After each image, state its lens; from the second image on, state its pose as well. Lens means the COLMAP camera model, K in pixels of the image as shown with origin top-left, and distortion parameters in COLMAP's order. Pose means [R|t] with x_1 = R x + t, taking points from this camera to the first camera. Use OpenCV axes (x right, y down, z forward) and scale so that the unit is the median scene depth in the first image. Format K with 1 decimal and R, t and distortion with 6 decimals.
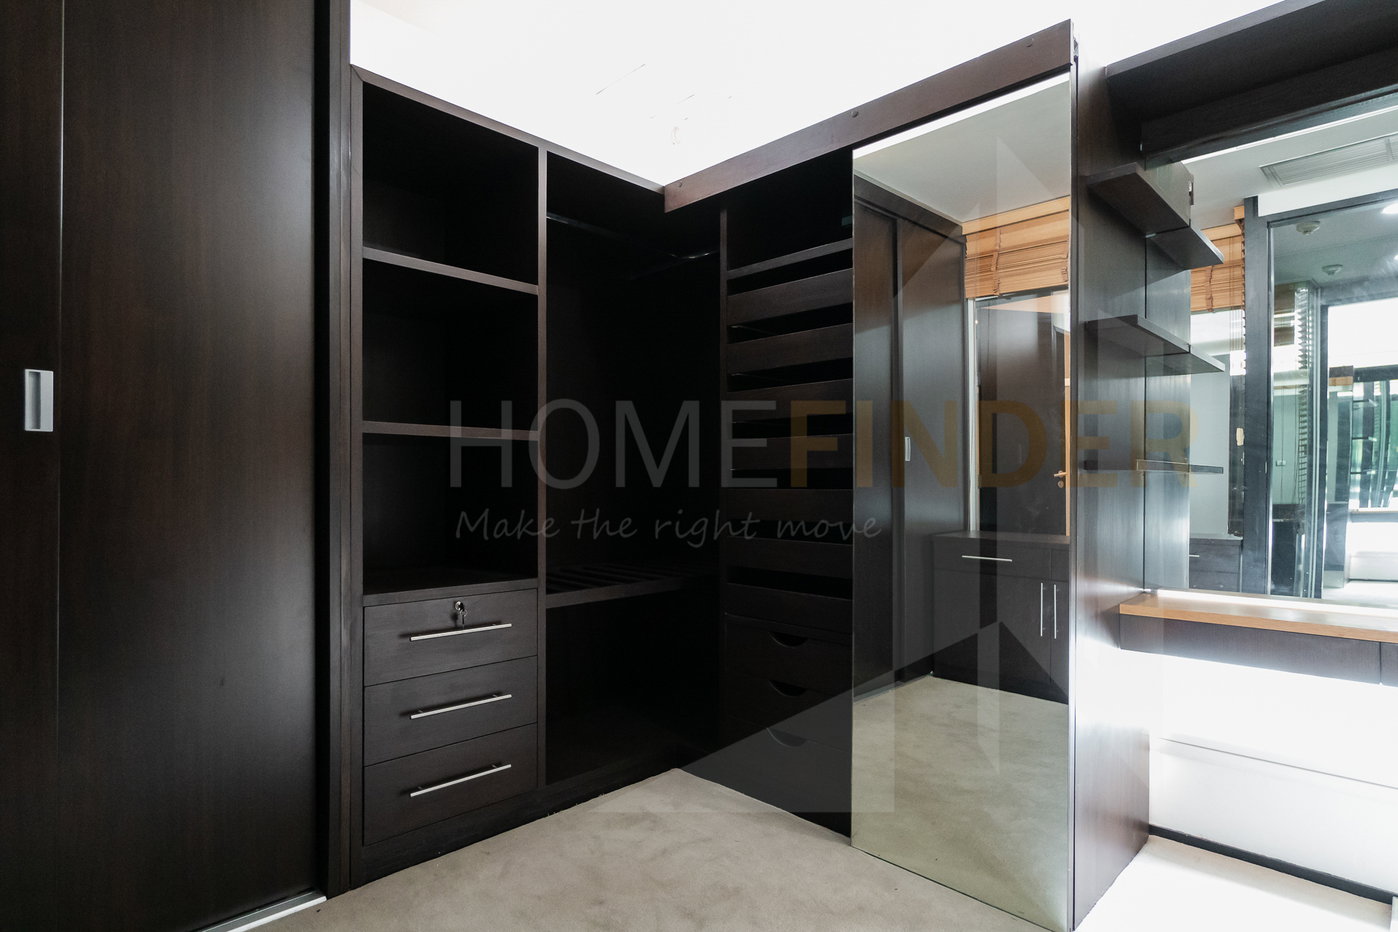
lens RADIAL K [[717.3, 0, 700.2], [0, 717.3, 479.4], [0, 0, 1]] dist [-0.004007, 0.001145]
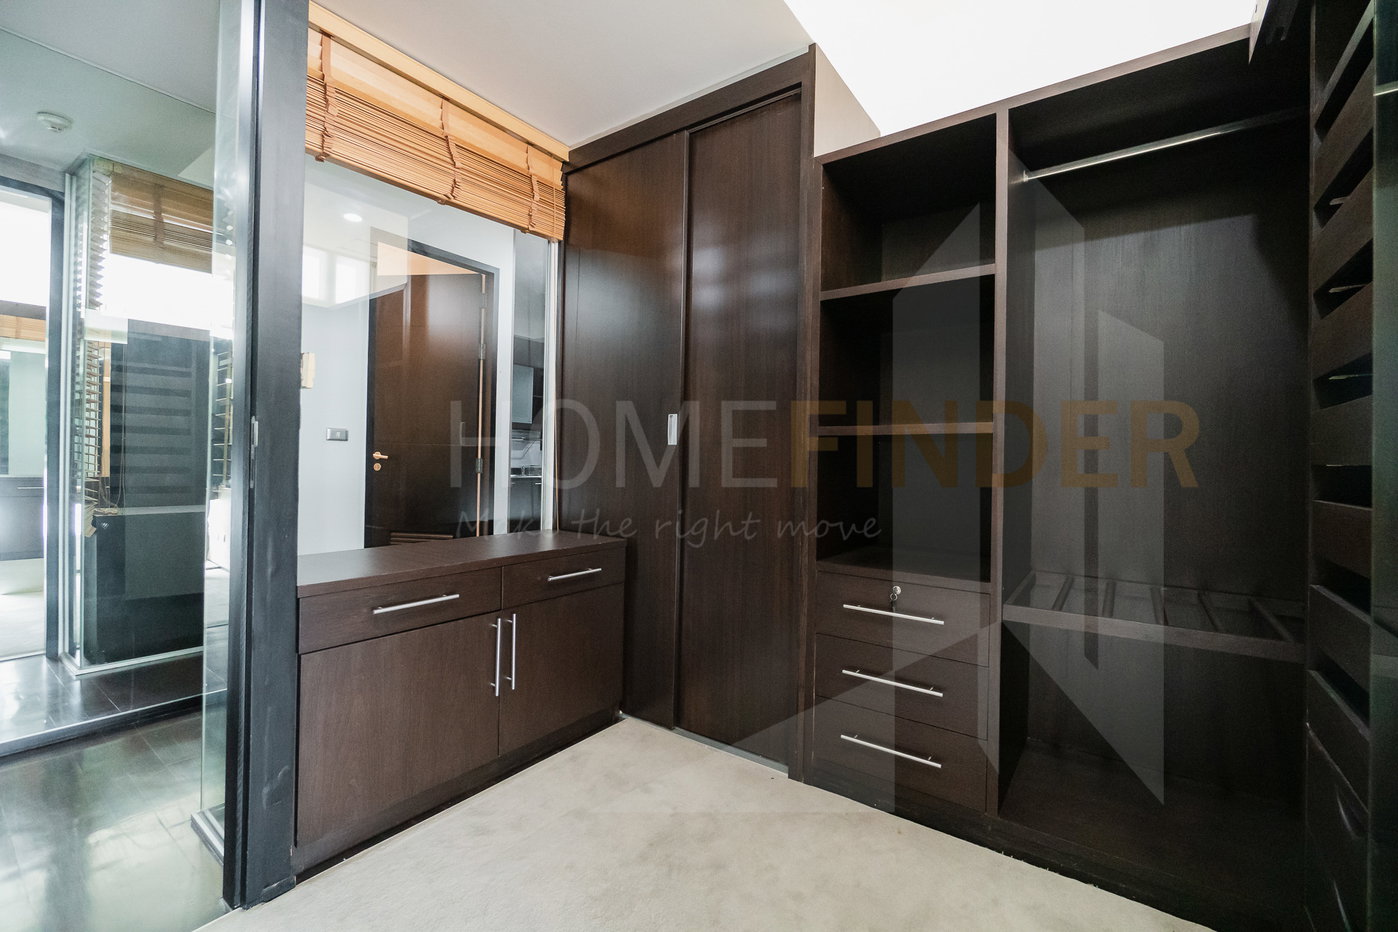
lens RADIAL K [[591.6, 0, 701.6], [0, 591.6, 456.8], [0, 0, 1]] dist [-0.000682, -0.000010]
pose [[0.174923, -0.009725, -0.984534, 0.538560], [-0.008237, 0.999902, -0.011340, -0.012835], [0.984548, 0.010093, 0.174825, 0.599686]]
